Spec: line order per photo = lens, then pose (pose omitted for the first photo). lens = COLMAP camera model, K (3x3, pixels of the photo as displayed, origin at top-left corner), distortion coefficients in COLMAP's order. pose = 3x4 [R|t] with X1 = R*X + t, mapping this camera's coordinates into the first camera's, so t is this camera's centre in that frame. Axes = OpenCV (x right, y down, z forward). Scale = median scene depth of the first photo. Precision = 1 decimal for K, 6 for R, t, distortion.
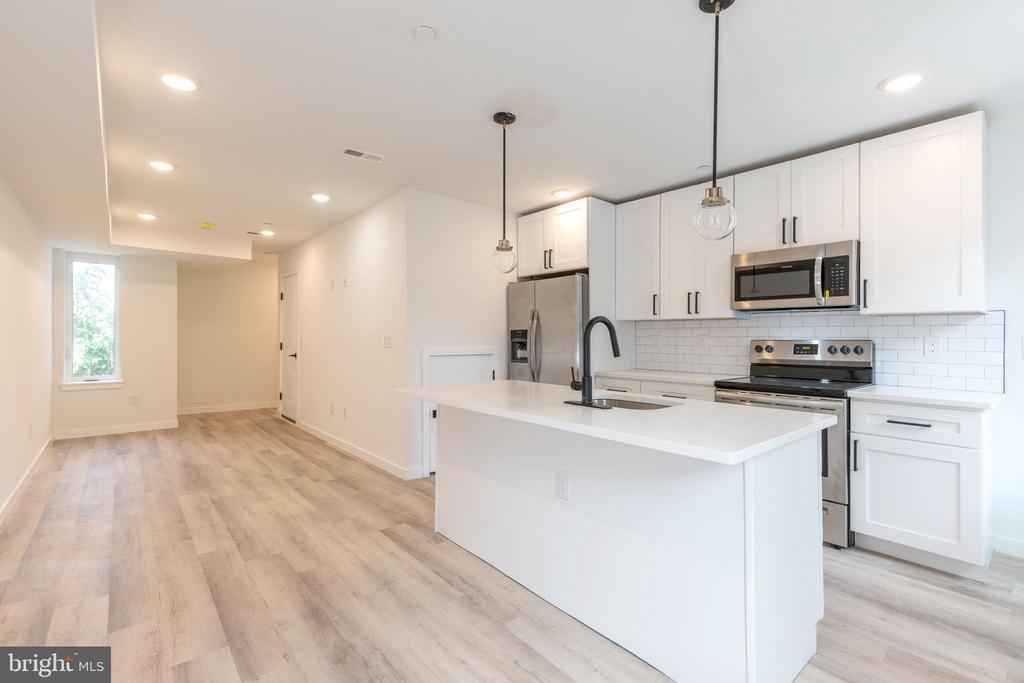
lens RADIAL K [[462.3, 0, 509.8], [0, 462.3, 344.9], [0, 0, 1]] dist [0.010696, -0.000244]
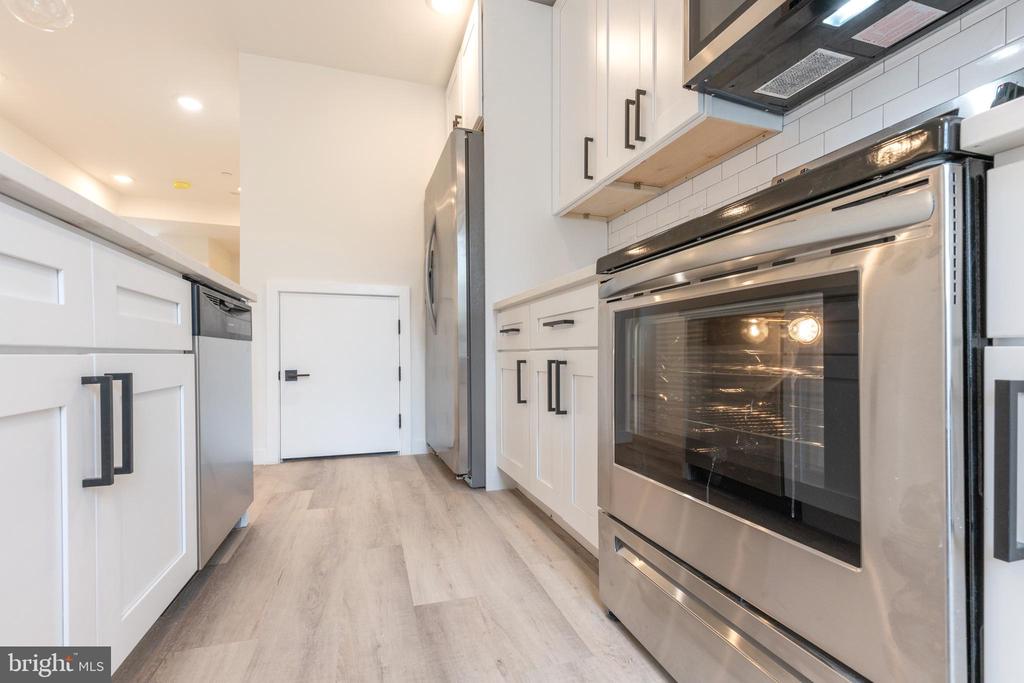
lens RADIAL K [[462.3, 0, 509.8], [0, 462.3, 344.9], [0, 0, 1]] dist [0.010696, -0.000244]
pose [[0.922558, -0.006820, -0.385799, 0.444266], [-0.006629, 0.999416, -0.033518, 0.137659], [0.385802, 0.033479, 0.921974, 0.535380]]
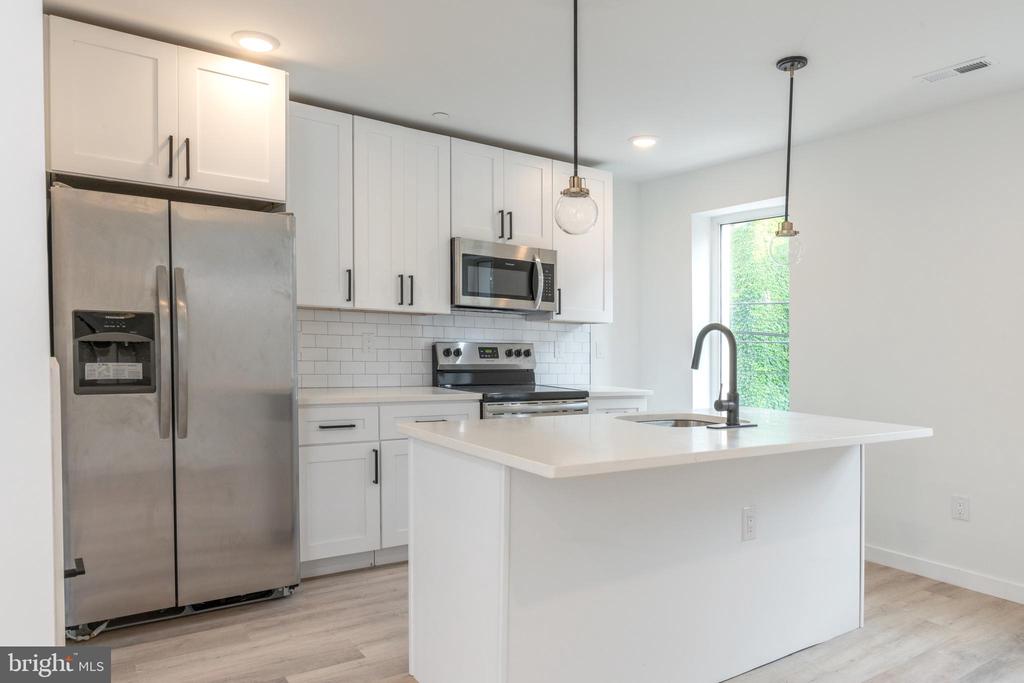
lens RADIAL K [[688.1, 0, 504.3], [0, 688.1, 350.1], [0, 0, 1]] dist [-0.006206, -0.000450]
pose [[0.109418, -0.013074, 0.993910, -0.654111], [-0.011763, 0.999826, 0.014447, -0.014465], [-0.993926, -0.013272, 0.109245, 0.730435]]
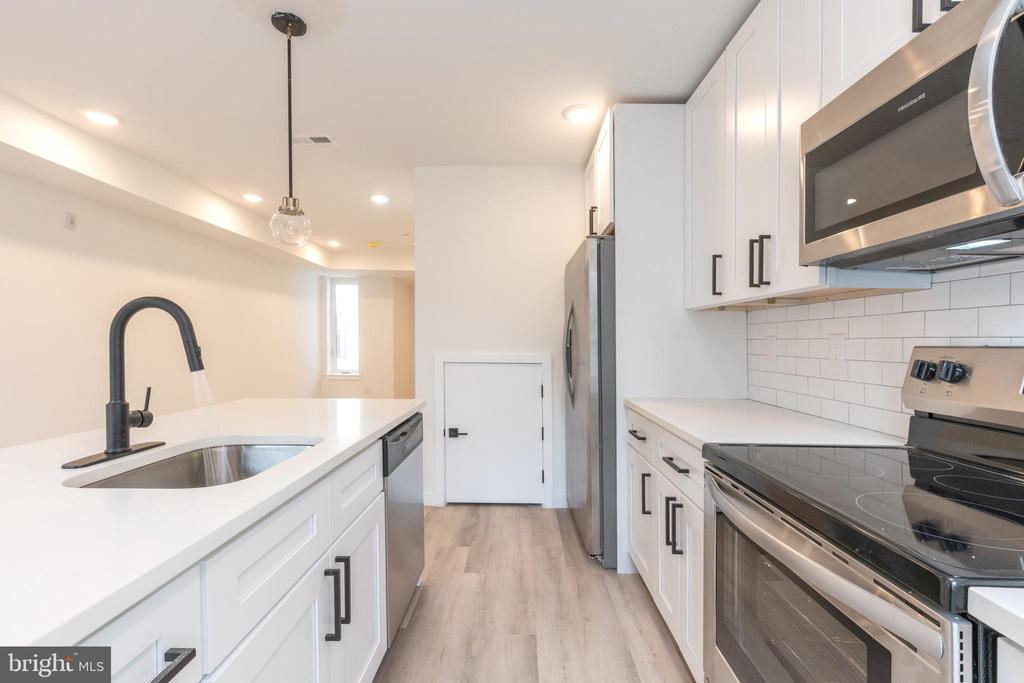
lens RADIAL K [[464.1, 0, 510.1], [0, 464.1, 340.7], [0, 0, 1]] dist [0.010588, -0.000008]
pose [[0.748363, -0.000116, -0.663289, 0.500797], [-0.013895, 0.999778, -0.015853, -0.003982], [0.663144, 0.021080, 0.748195, 0.493682]]
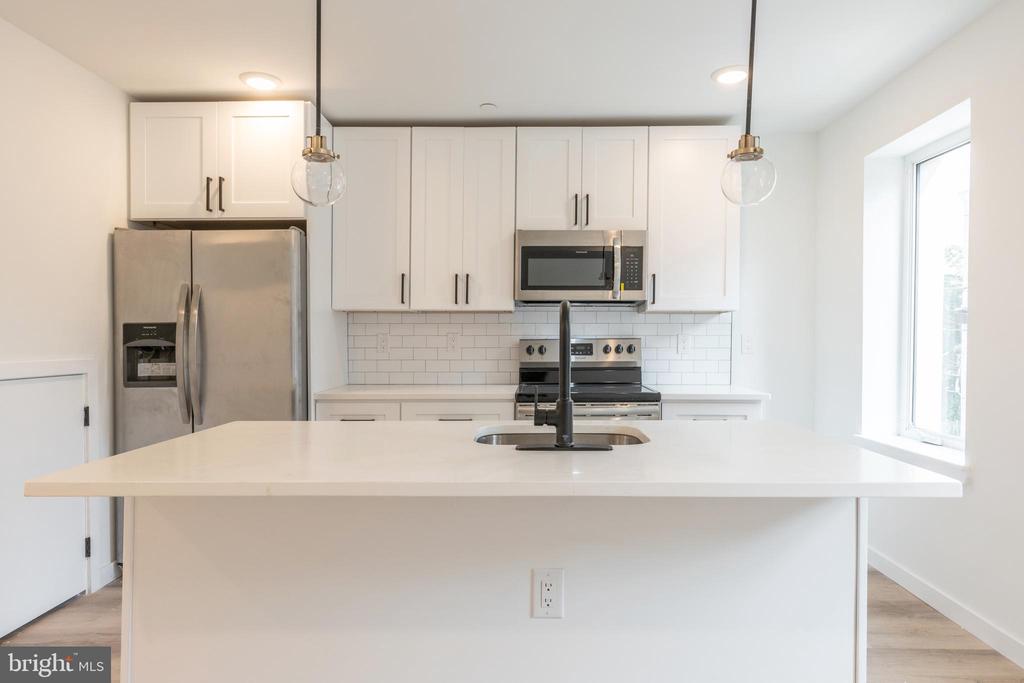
lens RADIAL K [[609.1, 0, 510.6], [0, 609.1, 353.5], [0, 0, 1]] dist [0.001680, 0.000344]
pose [[0.658900, -0.024854, 0.751820, -0.276586], [0.016621, 0.999691, 0.018482, -0.005657], [-0.752047, 0.000318, 0.659110, 0.311915]]
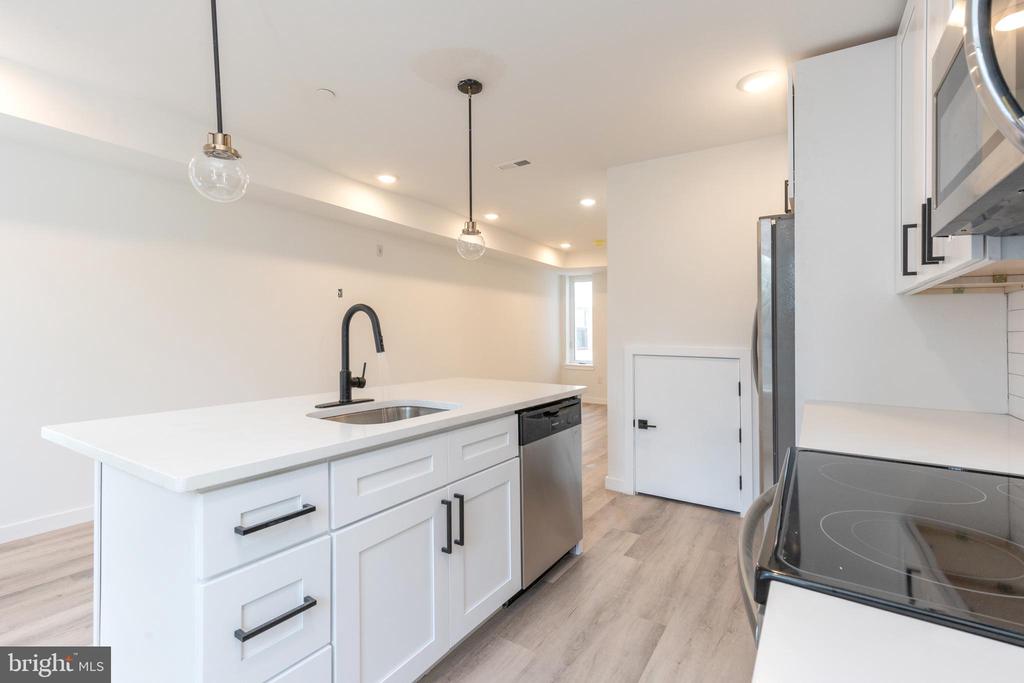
lens RADIAL K [[467.2, 0, 510.8], [0, 467.2, 333.5], [0, 0, 1]] dist [0.018369, -0.000136]
pose [[0.289699, 0.000009, -0.957118, 0.629861], [-0.022539, 0.999723, -0.006812, -0.004533], [0.956852, 0.023546, 0.289619, 0.580379]]
